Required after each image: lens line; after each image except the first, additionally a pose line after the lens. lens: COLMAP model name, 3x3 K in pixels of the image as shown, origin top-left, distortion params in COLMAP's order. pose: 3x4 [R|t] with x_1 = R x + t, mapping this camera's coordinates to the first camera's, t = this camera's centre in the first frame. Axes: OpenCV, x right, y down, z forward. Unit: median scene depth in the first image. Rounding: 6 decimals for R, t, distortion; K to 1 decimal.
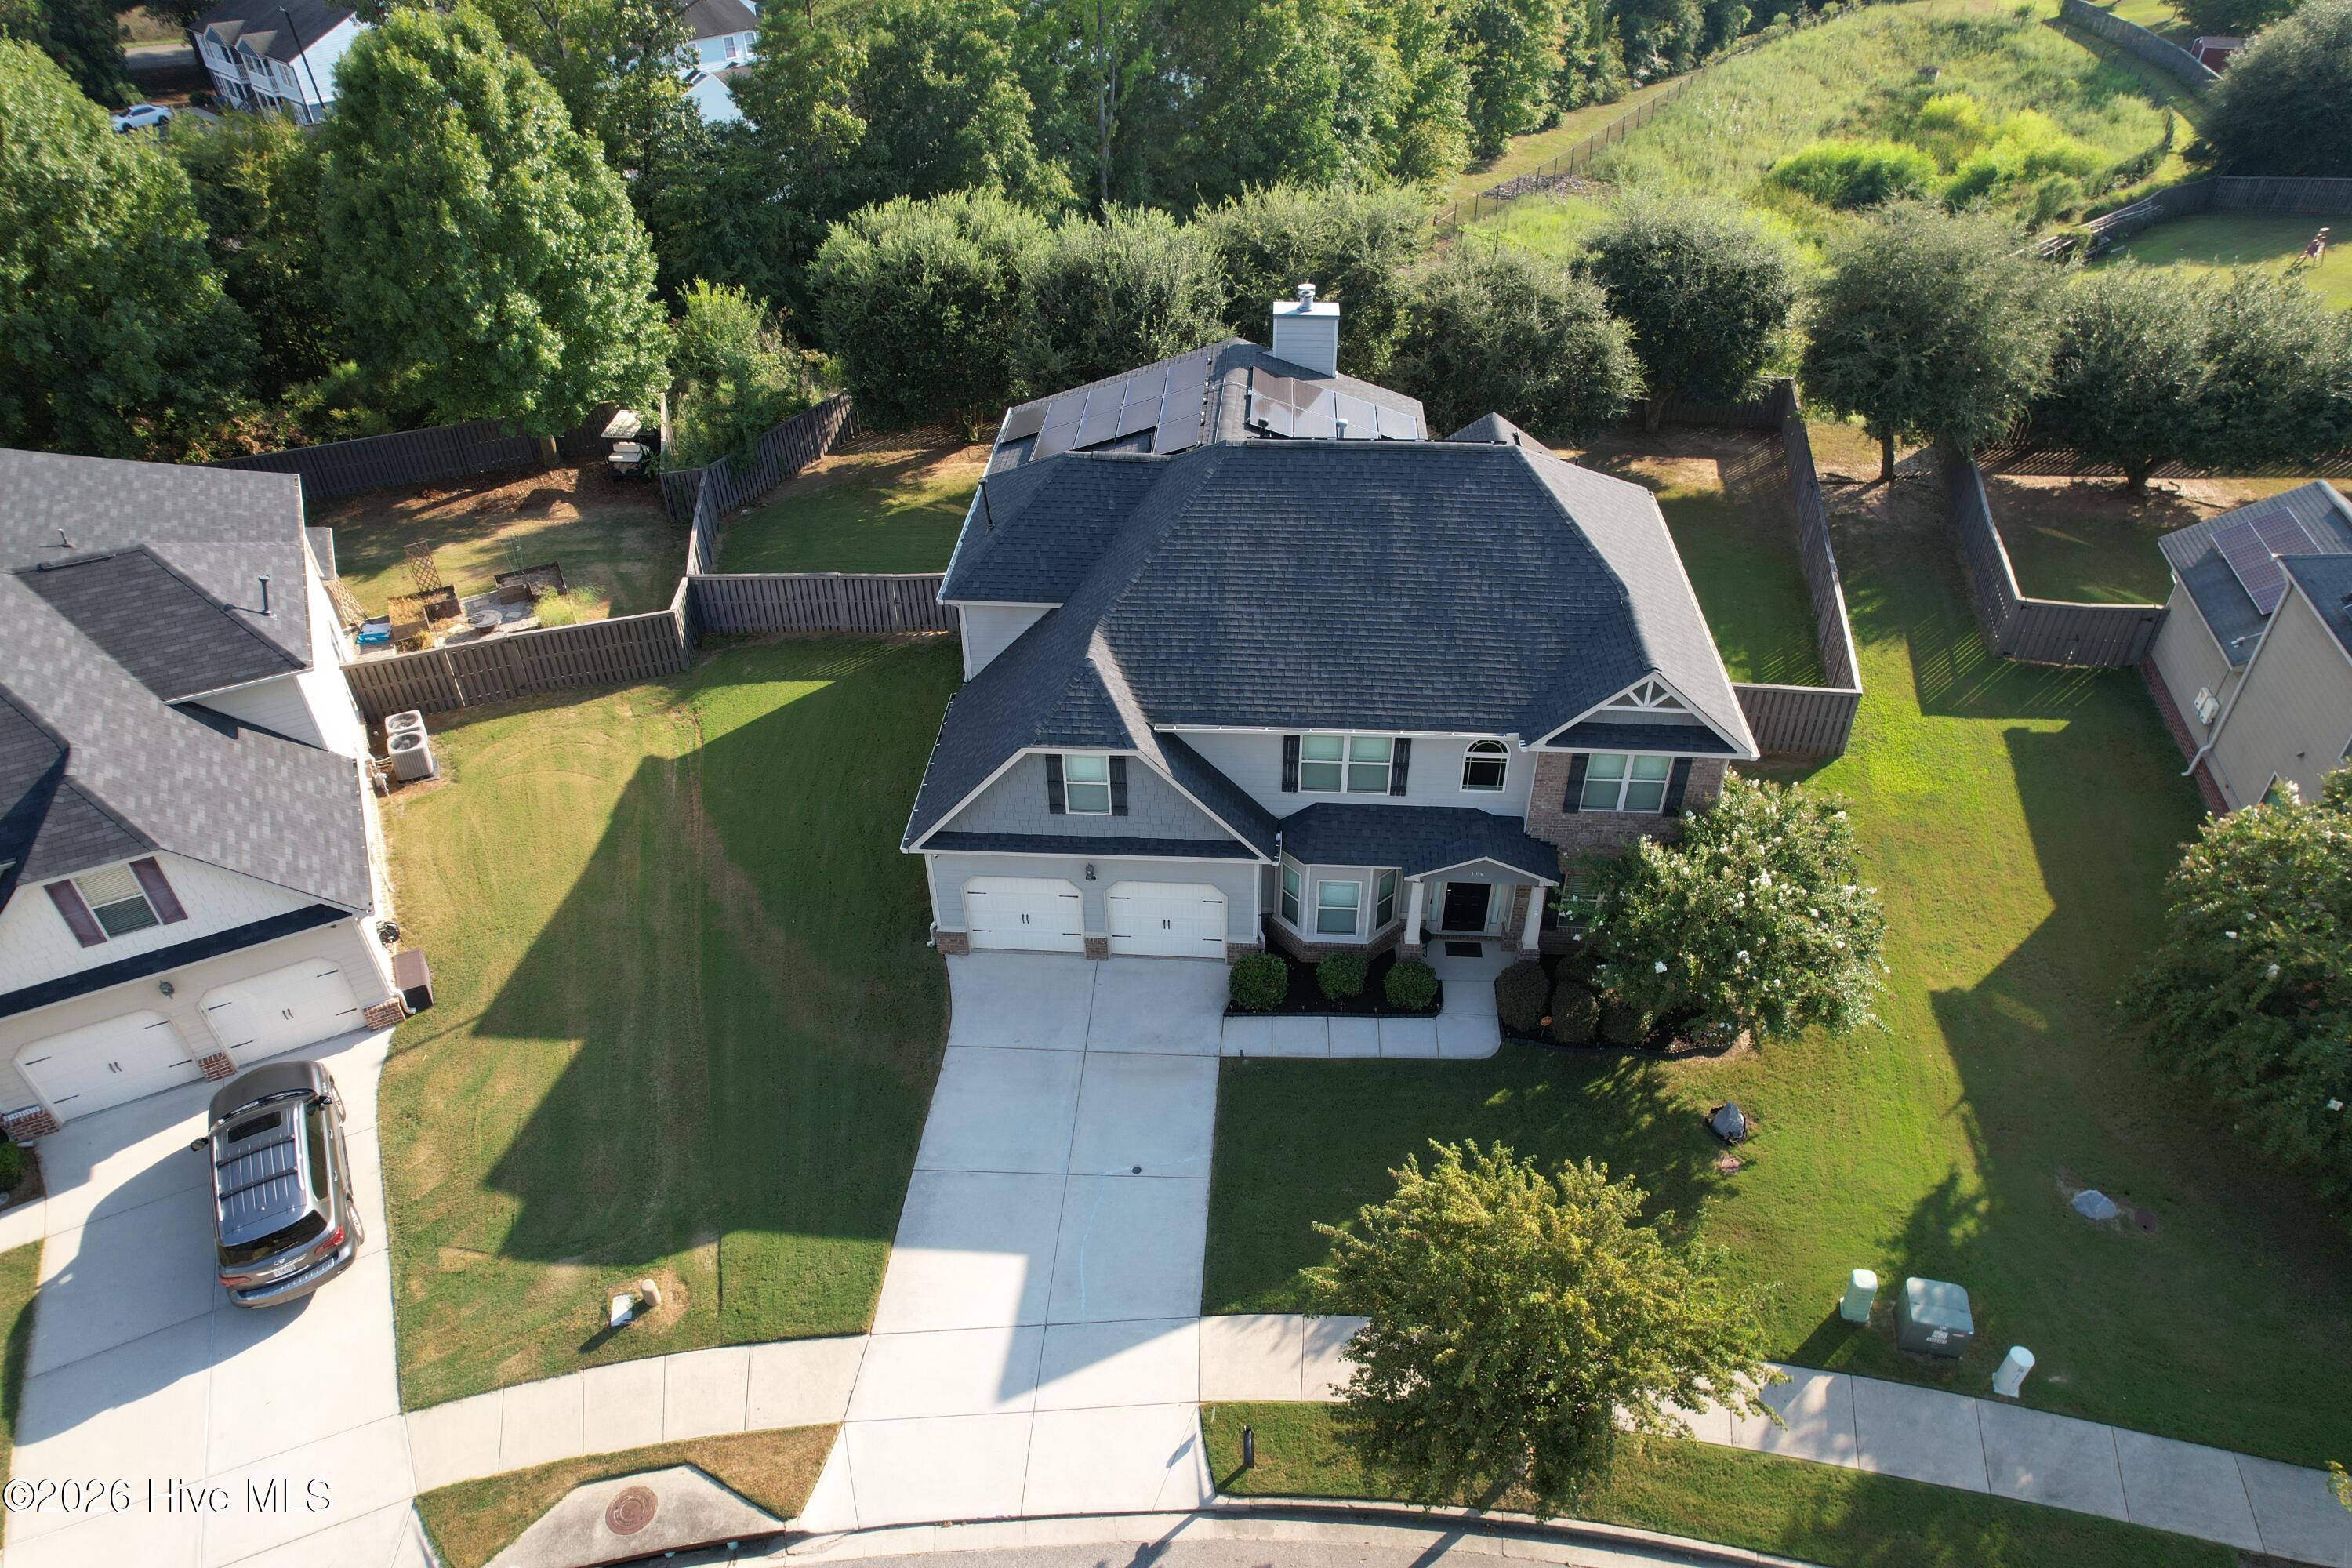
lens RADIAL K [[1506.8, 0, 1182.9], [0, 1506.8, 785.3], [0, 0, 1]] dist [-0.080307, 0.081945]
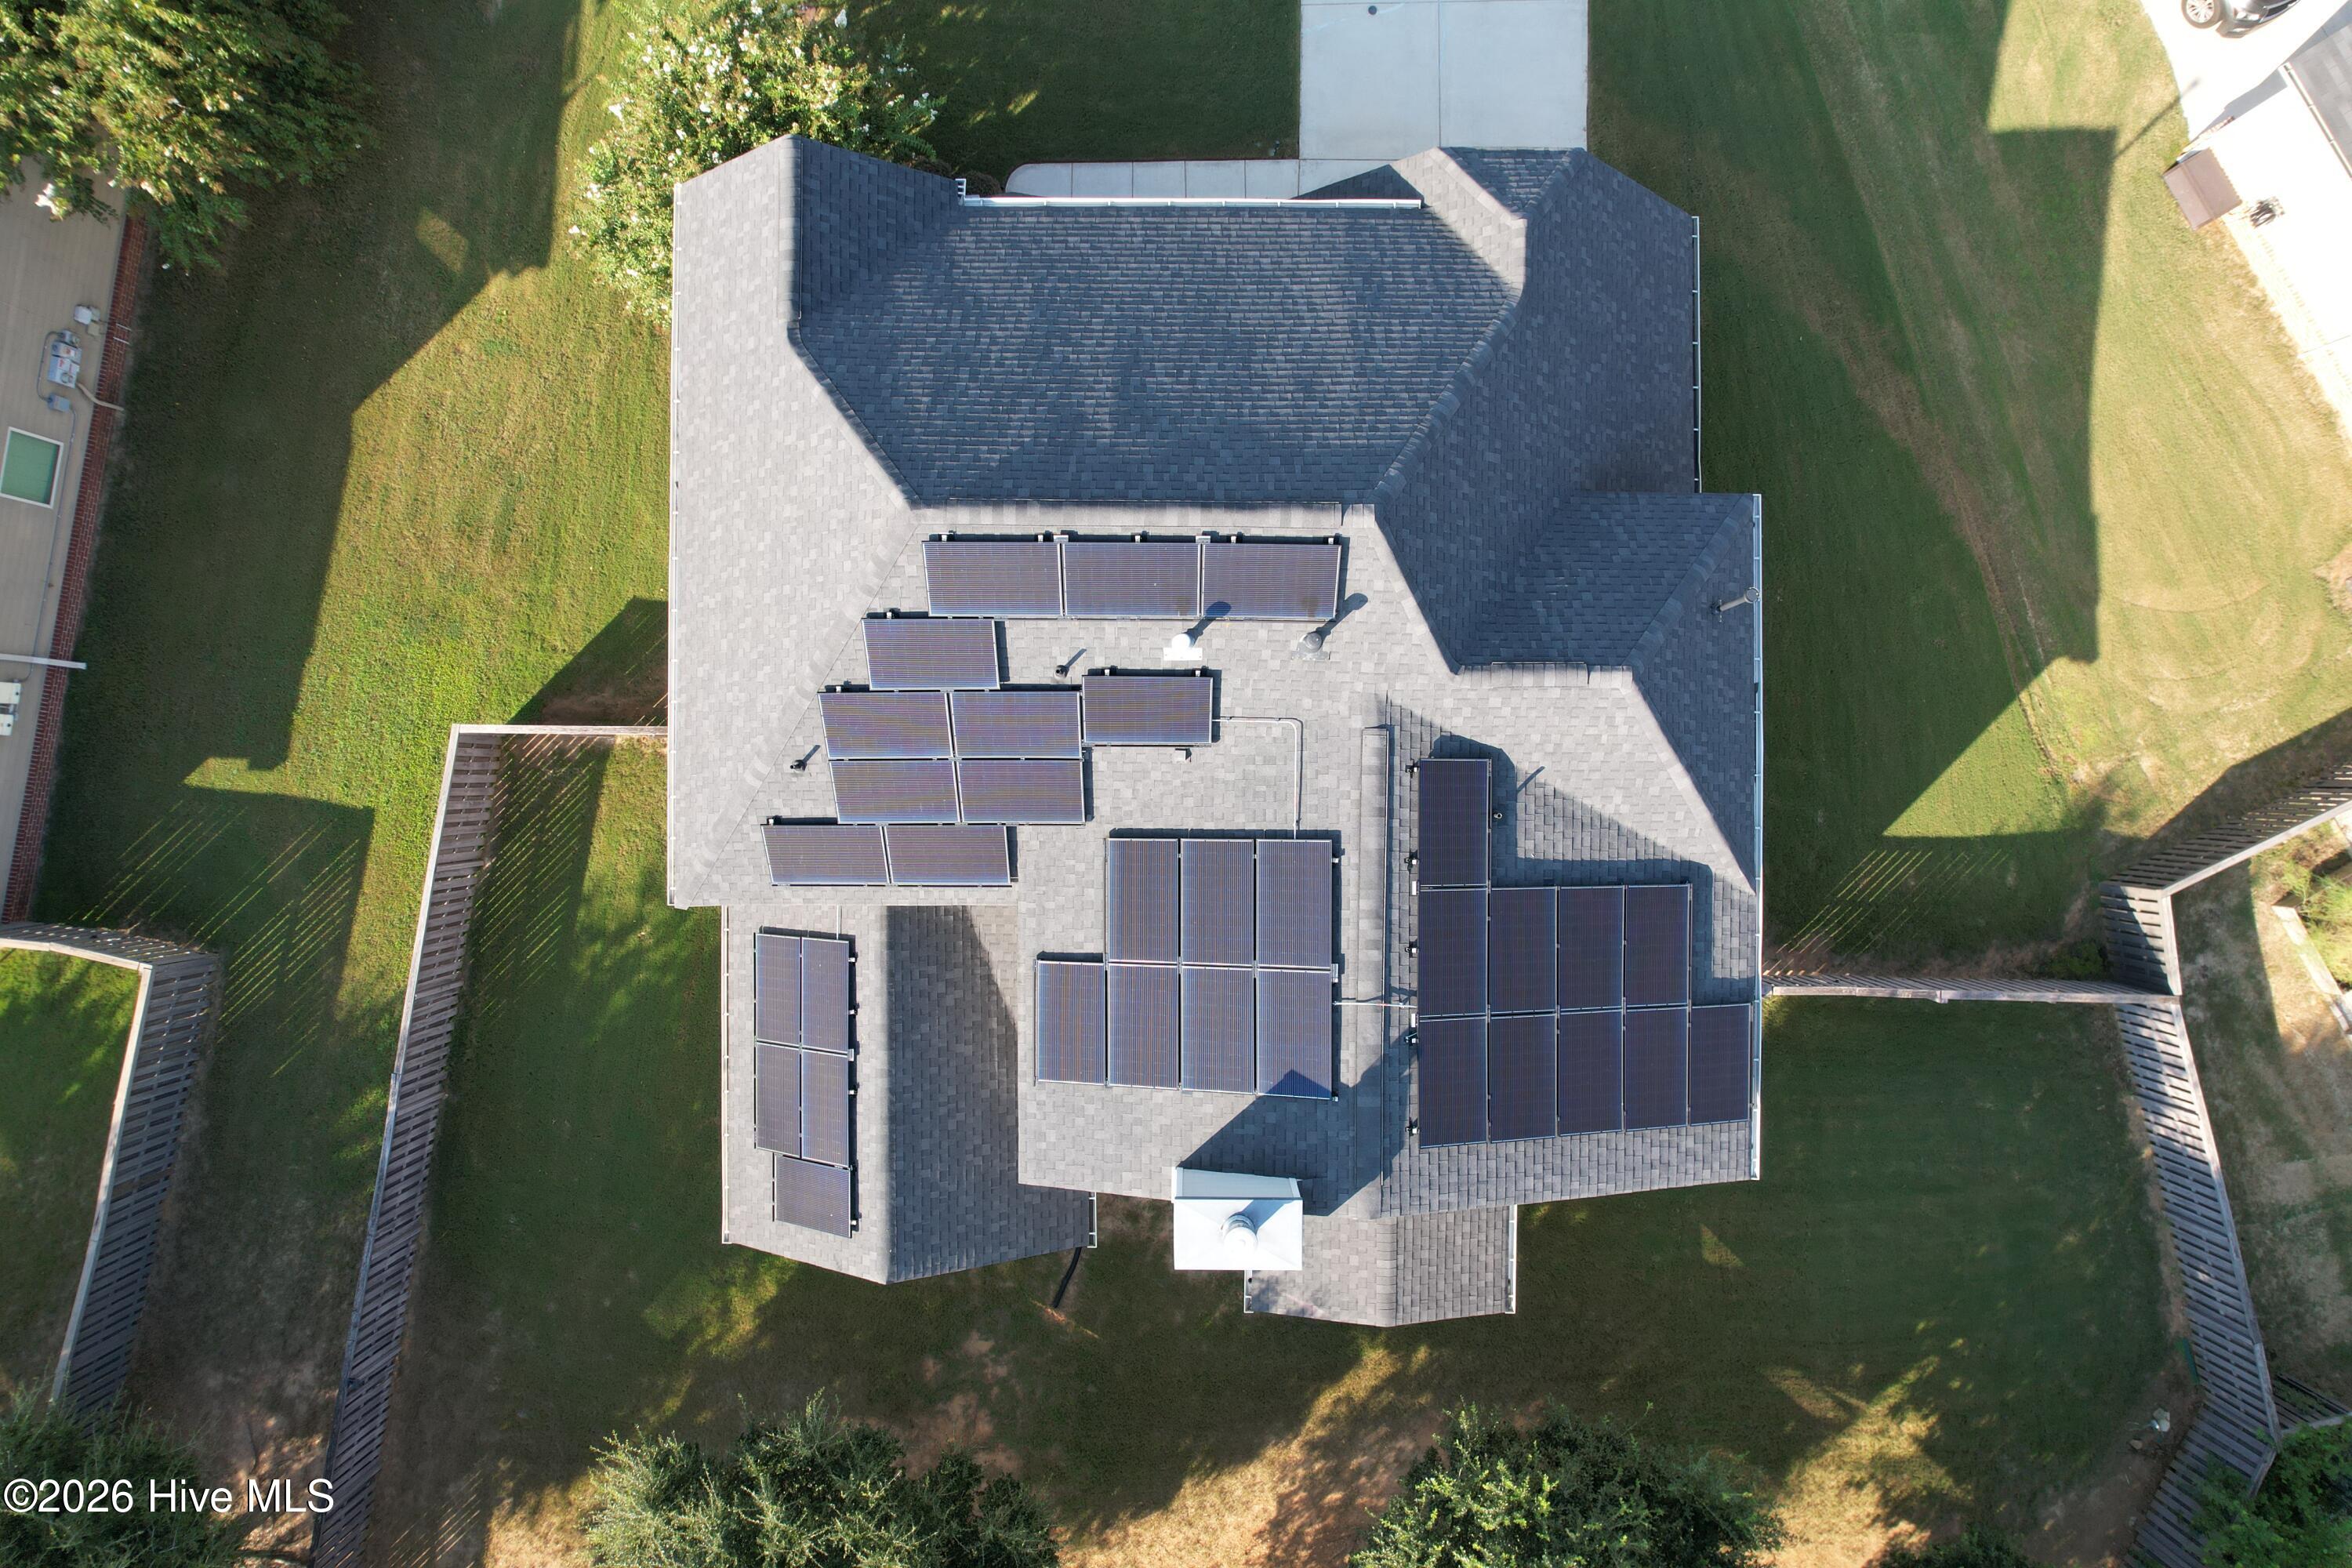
lens RADIAL K [[1498.9, 0, 1181.2], [0, 1498.9, 789.1], [0, 0, 1]] dist [-0.063714, 0.049746]
pose [[-0.997796, 0.063247, 0.020085, 0.105904], [-0.022404, -0.605971, 0.795171, -0.808419], [0.062464, 0.792969, 0.606052, 0.732706]]
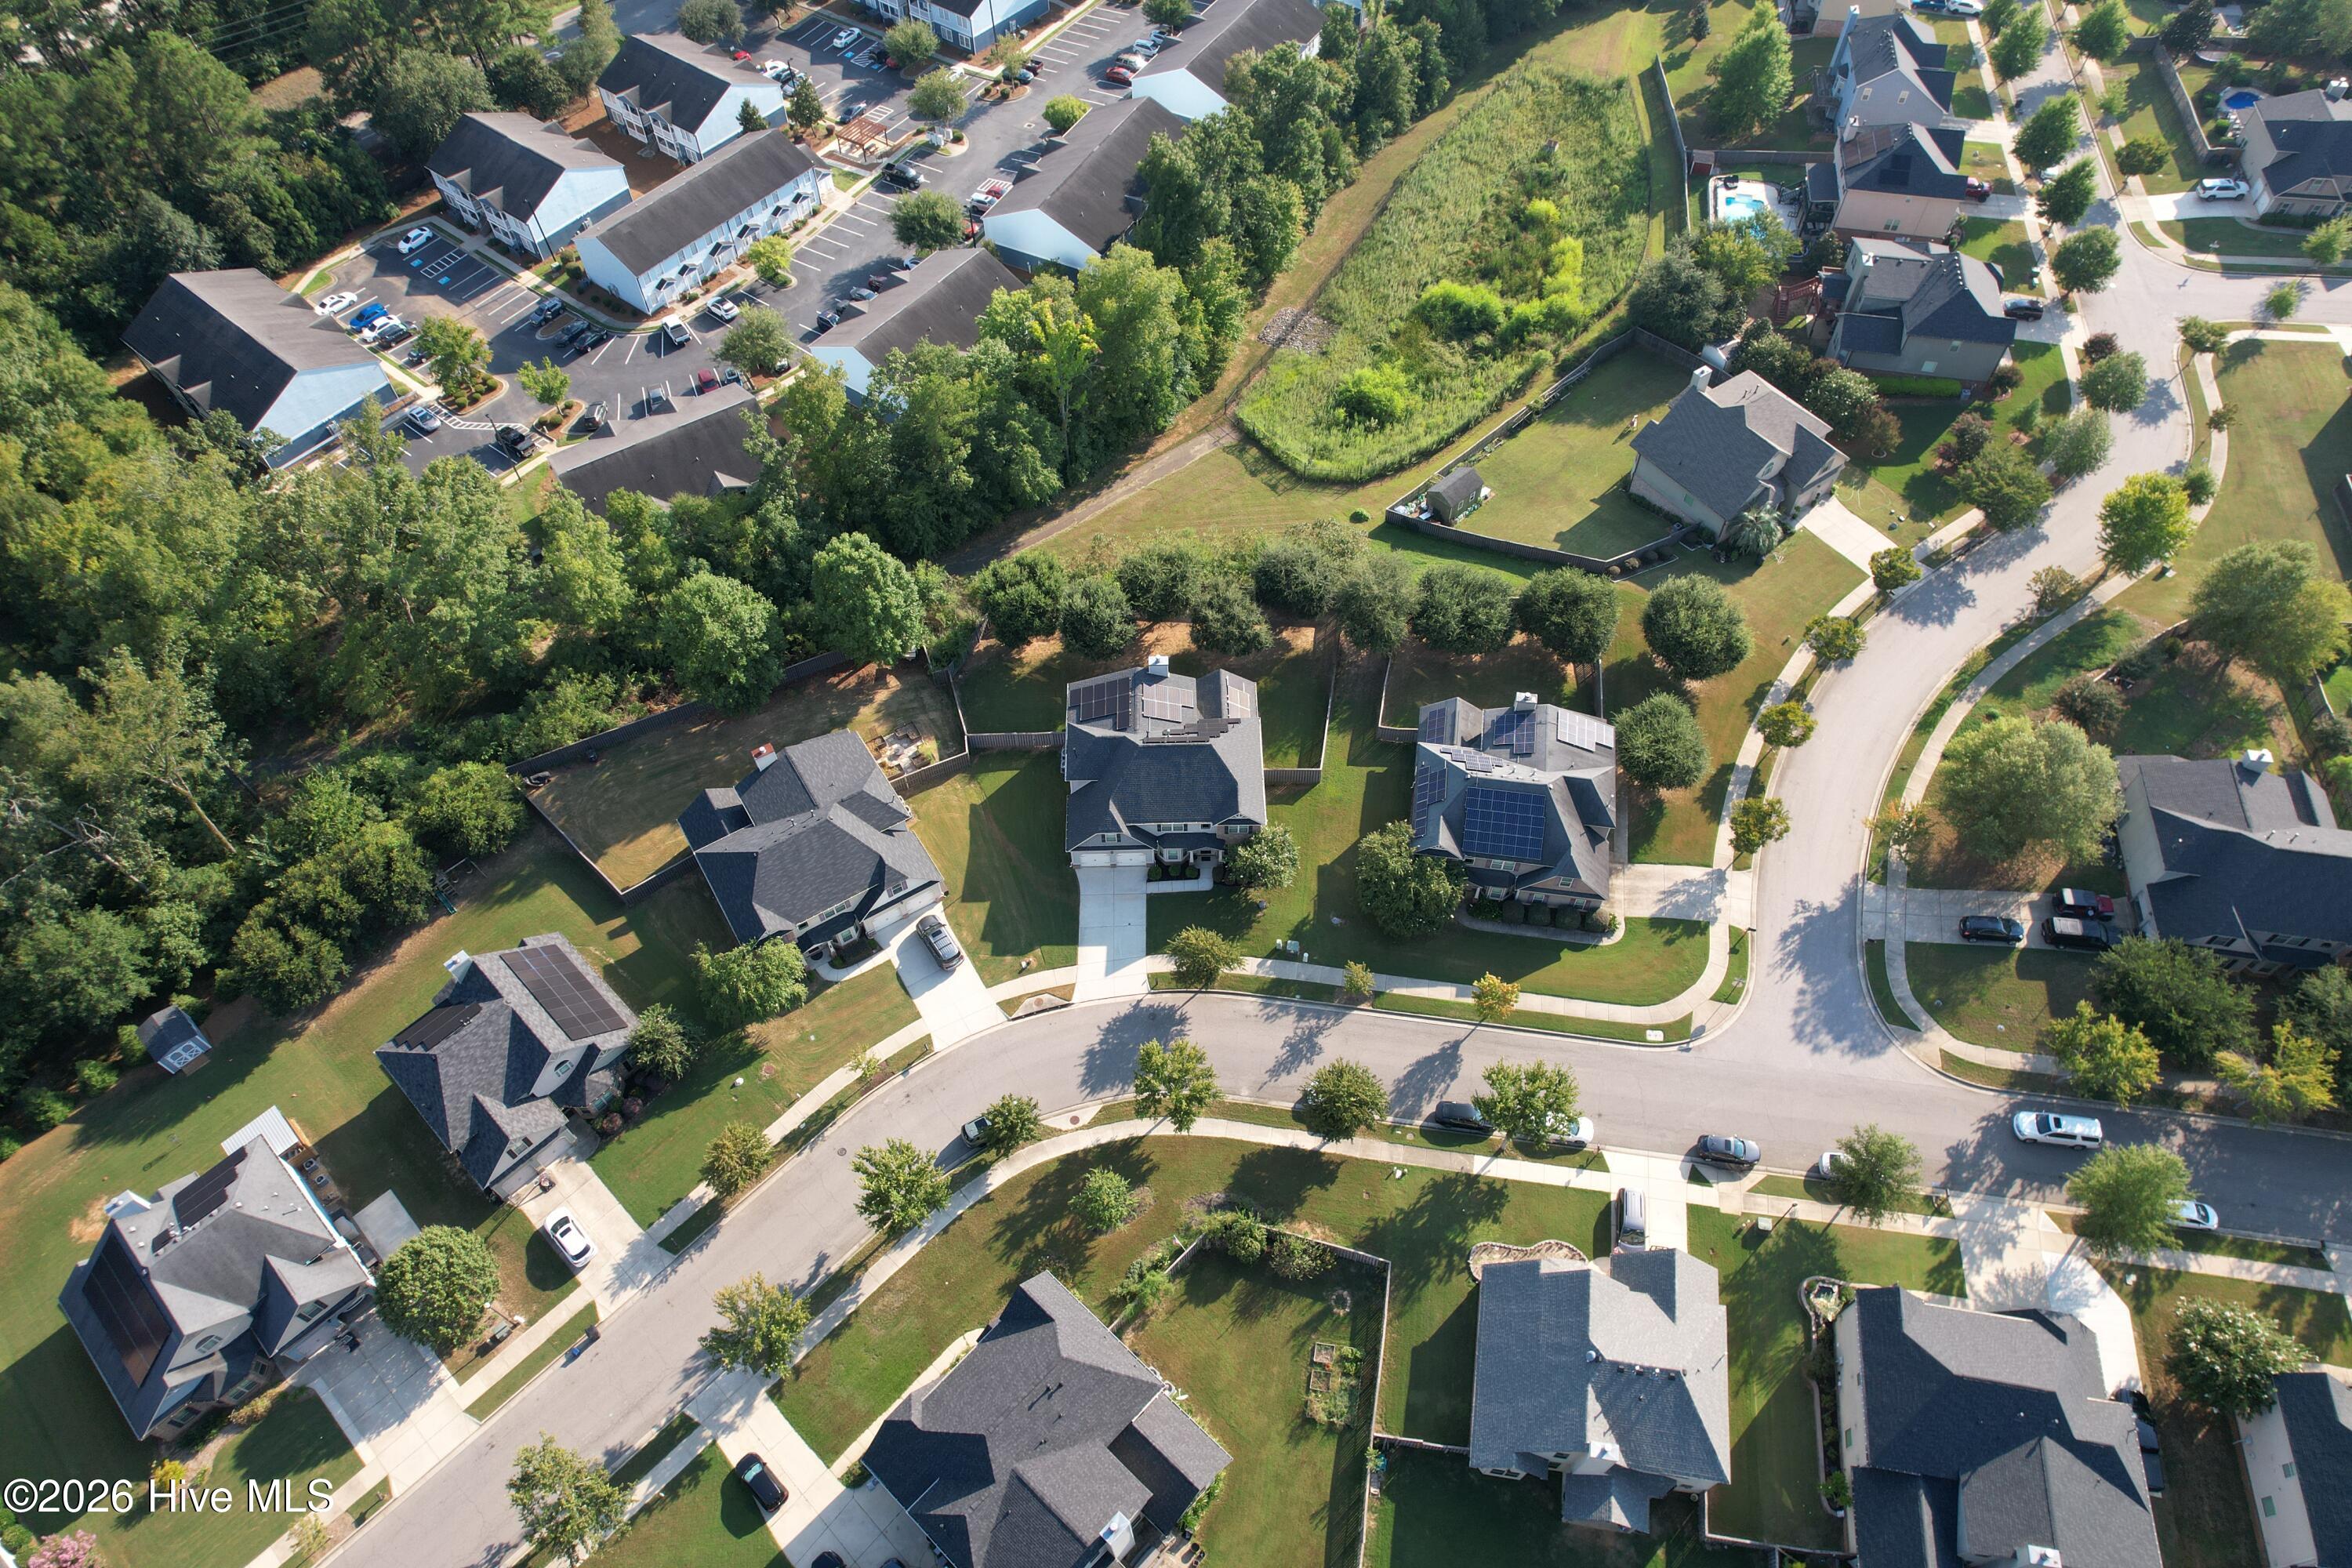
lens RADIAL K [[1506.0, 0, 1176.0], [0, 1506.0, 784.0], [0, 0, 1]] dist [-0.038171, -0.000129]
pose [[0.996670, -0.068726, 0.043890, -0.055396], [0.052571, 0.952983, 0.298429, -1.344433], [-0.062337, -0.295128, 0.953422, -2.885420]]
